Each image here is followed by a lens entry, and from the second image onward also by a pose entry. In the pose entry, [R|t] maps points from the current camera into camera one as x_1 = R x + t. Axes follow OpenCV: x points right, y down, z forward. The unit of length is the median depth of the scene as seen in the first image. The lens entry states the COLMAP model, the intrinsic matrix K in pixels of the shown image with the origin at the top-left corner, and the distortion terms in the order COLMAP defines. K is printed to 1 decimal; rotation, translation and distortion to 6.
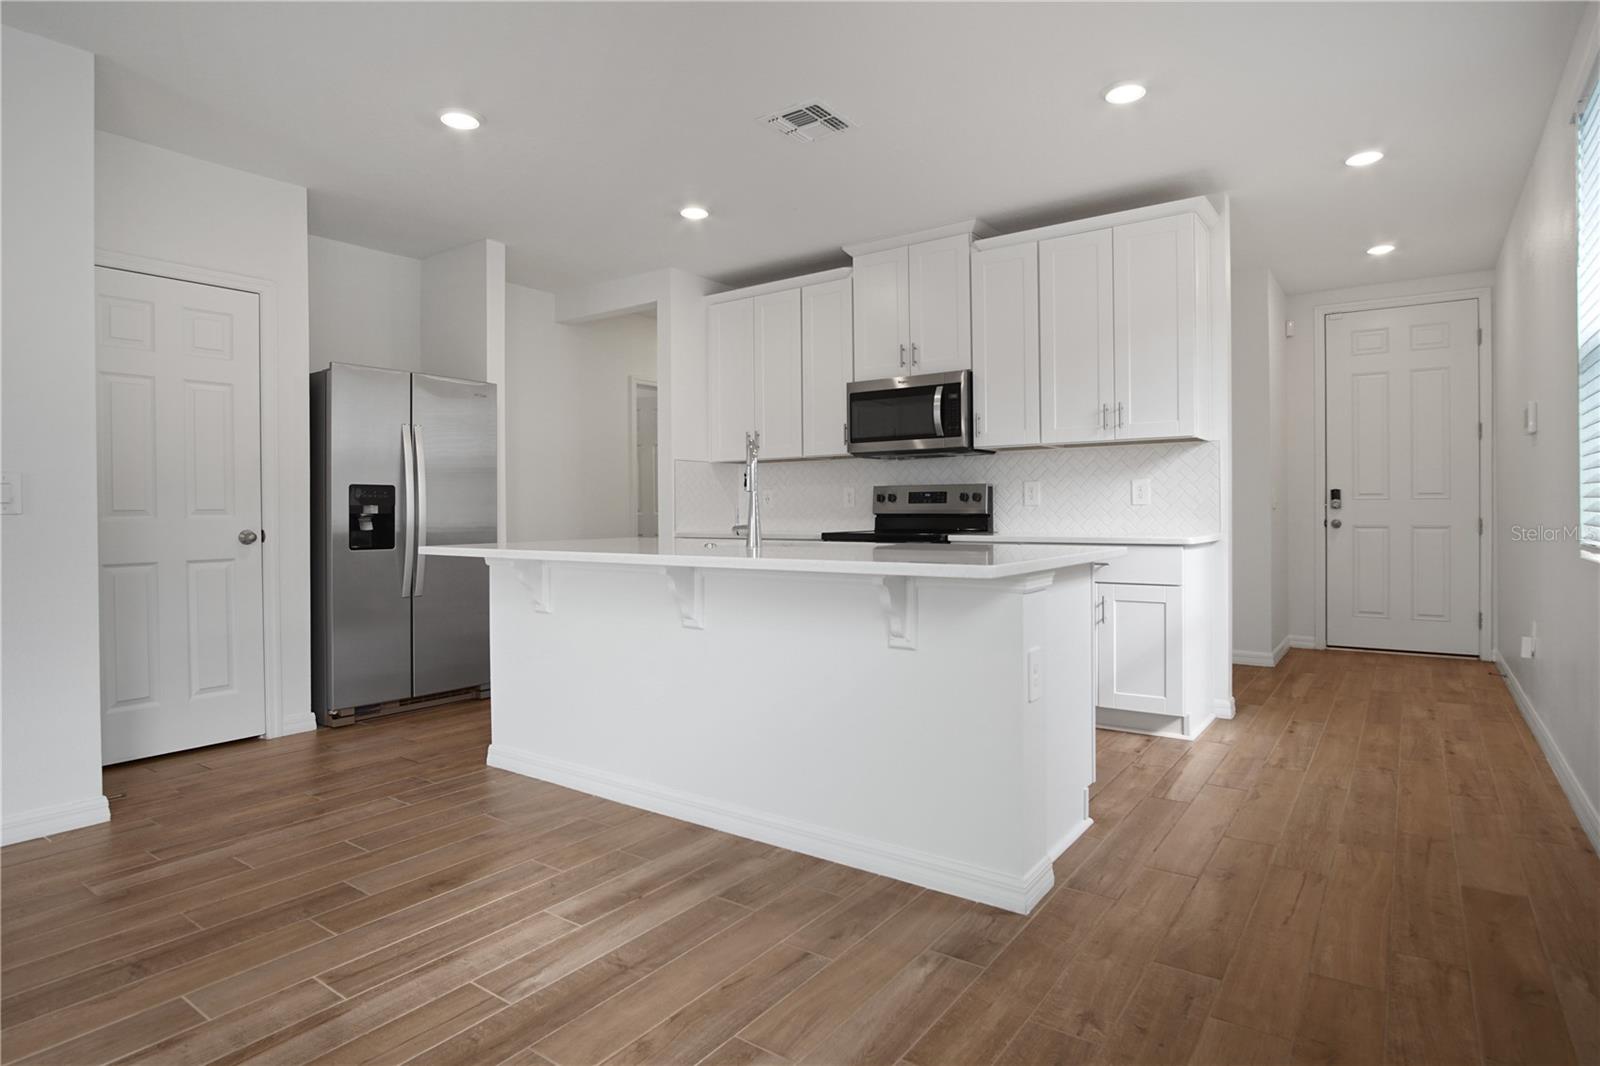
lens RADIAL K [[868.4, 0, 810.8], [0, 868.4, 515.4], [0, 0, 1]] dist [-0.033979, 0.009135]
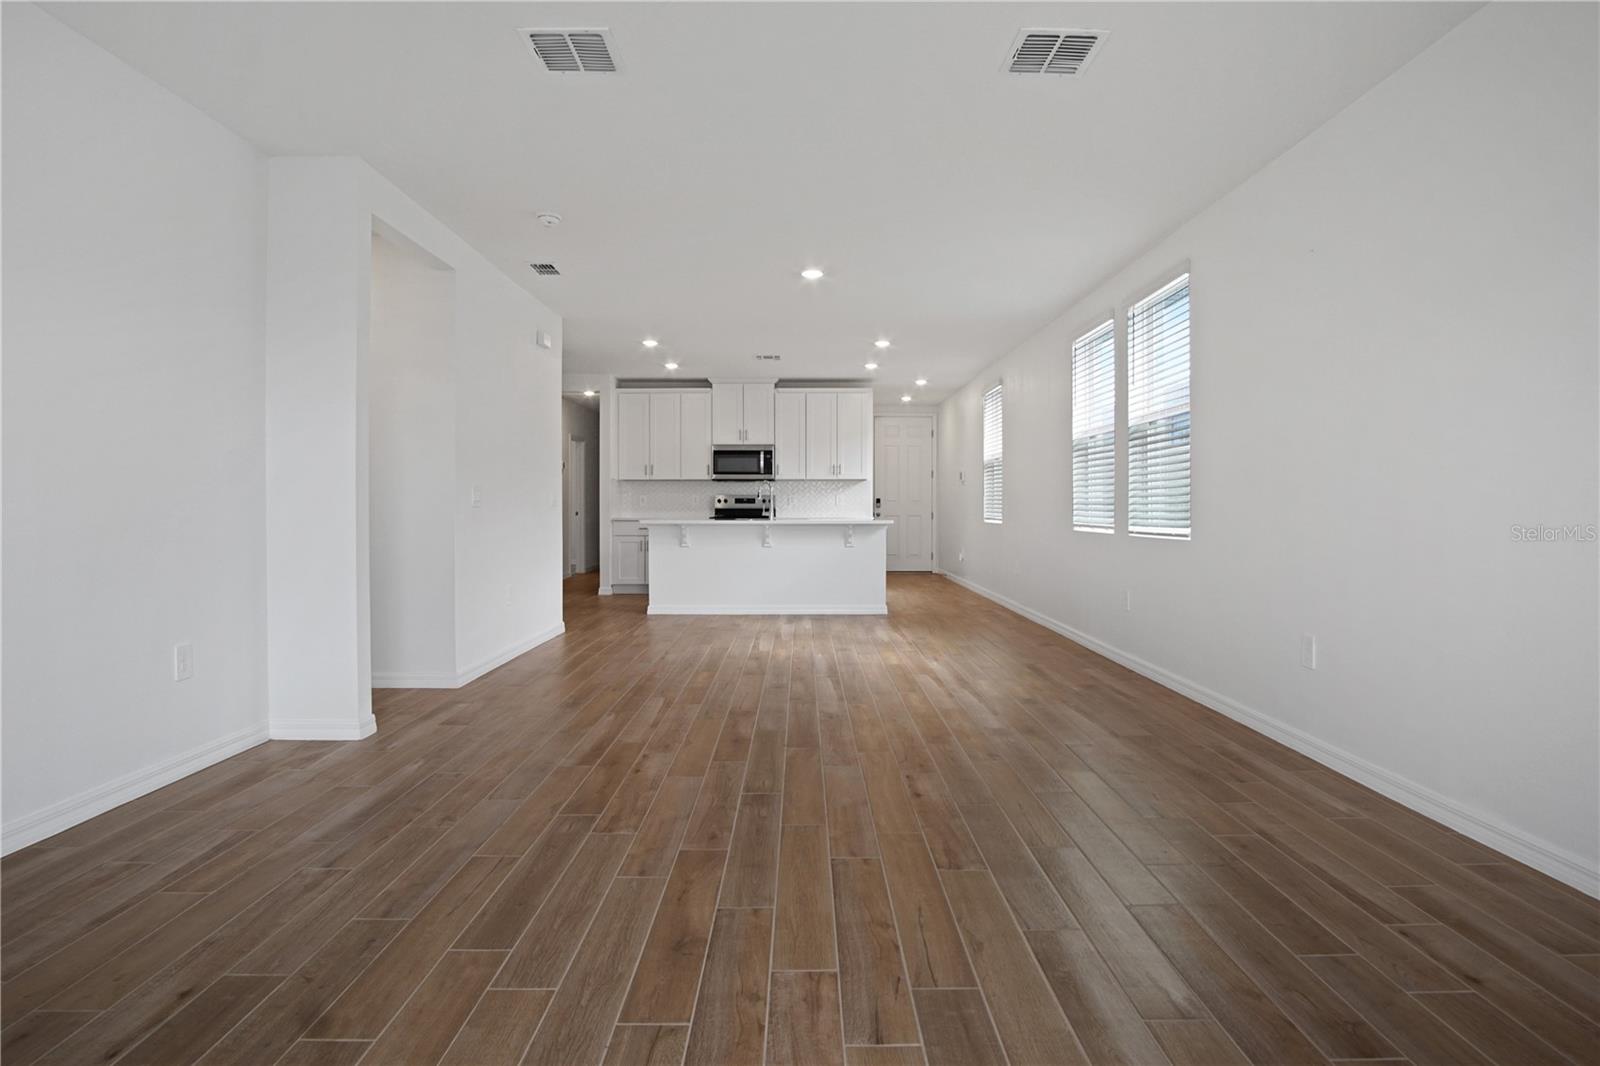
lens RADIAL K [[868.4, 0, 810.8], [0, 868.4, 515.4], [0, 0, 1]] dist [-0.033979, 0.009135]
pose [[0.813733, 0.001727, 0.581236, -0.998630], [-0.004222, 0.999987, 0.002941, 0.008403], [-0.581223, -0.004847, 0.813730, -0.851577]]
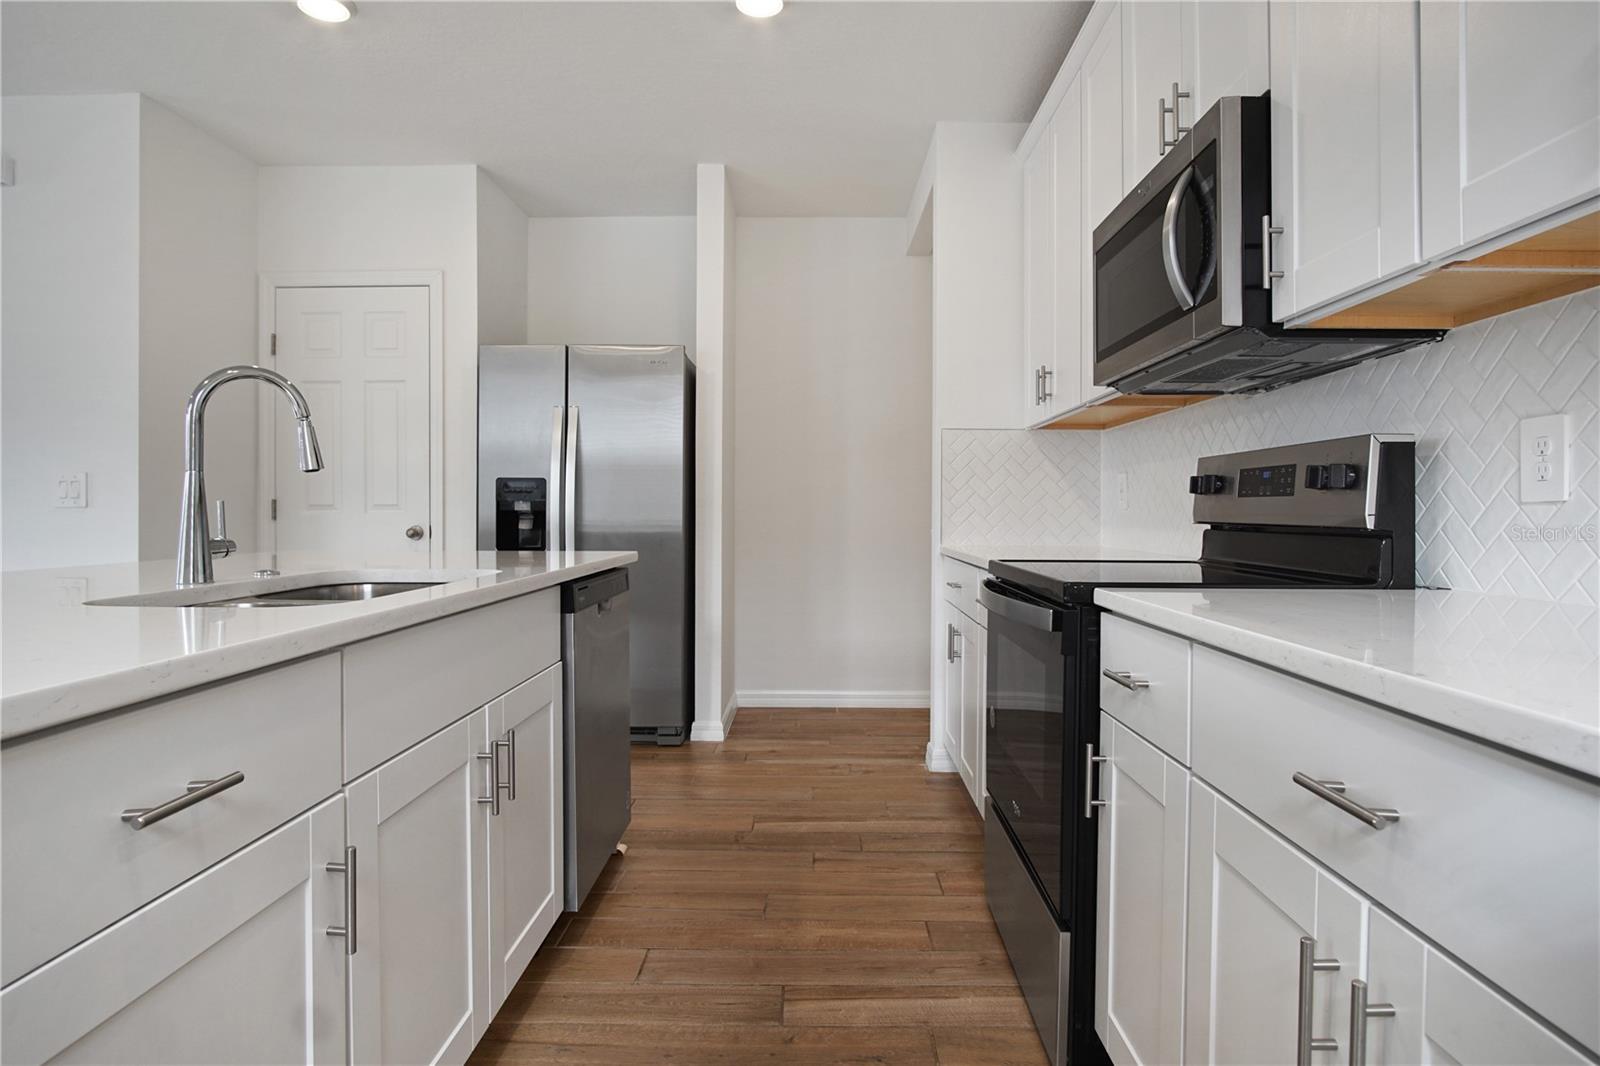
lens RADIAL K [[868.4, 0, 810.8], [0, 868.4, 515.4], [0, 0, 1]] dist [-0.033979, 0.009135]
pose [[0.569215, 0.012900, -0.822087, 0.347582], [-0.013795, 0.999886, 0.006138, -0.005592], [0.822073, 0.007847, 0.569328, 0.655871]]
